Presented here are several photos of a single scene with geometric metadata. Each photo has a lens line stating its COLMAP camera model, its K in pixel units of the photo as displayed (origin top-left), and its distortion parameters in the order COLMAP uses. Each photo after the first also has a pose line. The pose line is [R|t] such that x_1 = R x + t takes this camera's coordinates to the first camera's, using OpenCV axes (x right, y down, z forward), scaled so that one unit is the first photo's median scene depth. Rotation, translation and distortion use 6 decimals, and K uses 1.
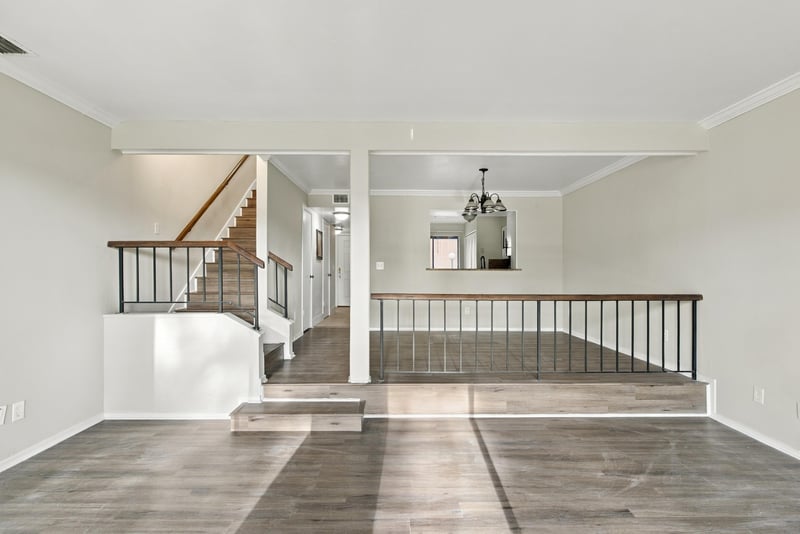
lens RADIAL K [[390.3, 0, 398.7], [0, 390.3, 270.1], [0, 0, 1]] dist [0.001604, -0.001230]
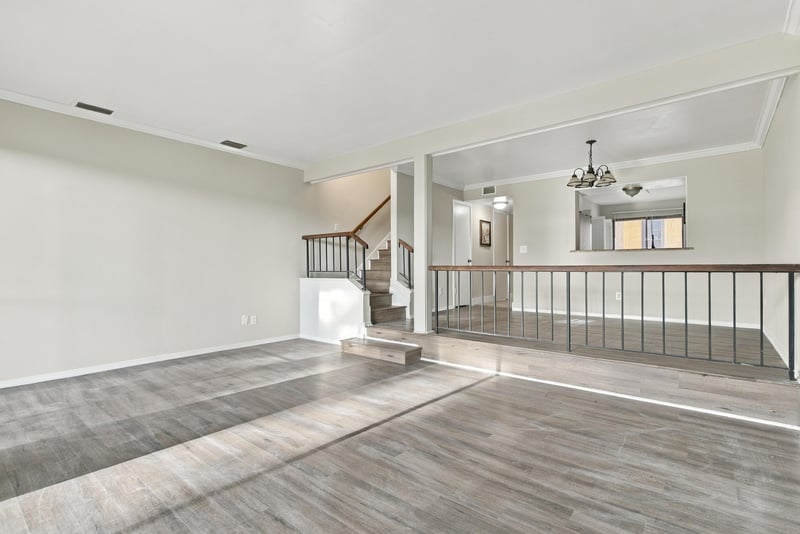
lens RADIAL K [[390.3, 0, 393.6], [0, 390.3, 268.8], [0, 0, 1]] dist [0.001604, -0.001230]
pose [[0.757998, 0.000400, -0.652257, 0.683386], [0.003836, 0.999980, 0.005072, 0.064507], [0.652245, -0.006346, 0.757981, -0.050966]]
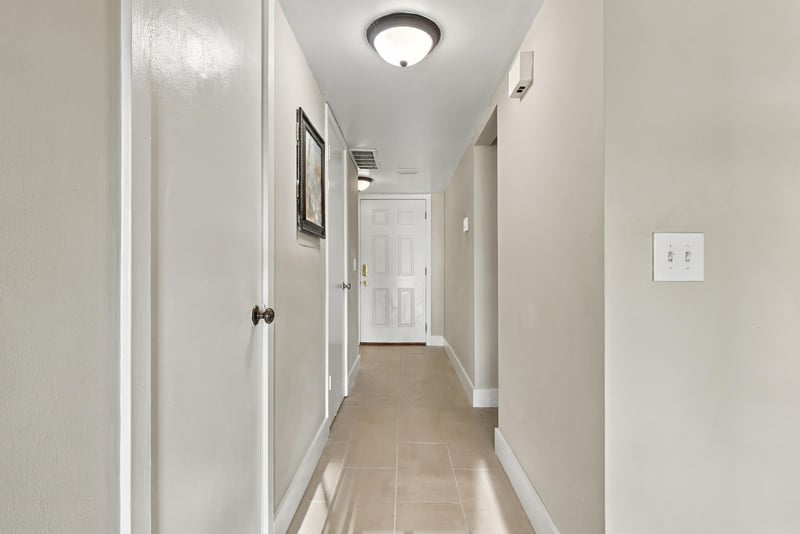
lens RADIAL K [[390.3, 0, 398.1], [0, 390.3, 268.0], [0, 0, 1]] dist [0.001604, -0.001230]
pose [[0.999750, 0.001046, -0.022337, -0.288496], [-0.000893, 0.999976, 0.006880, -0.014219], [0.022343, -0.006858, 0.999727, 1.530366]]
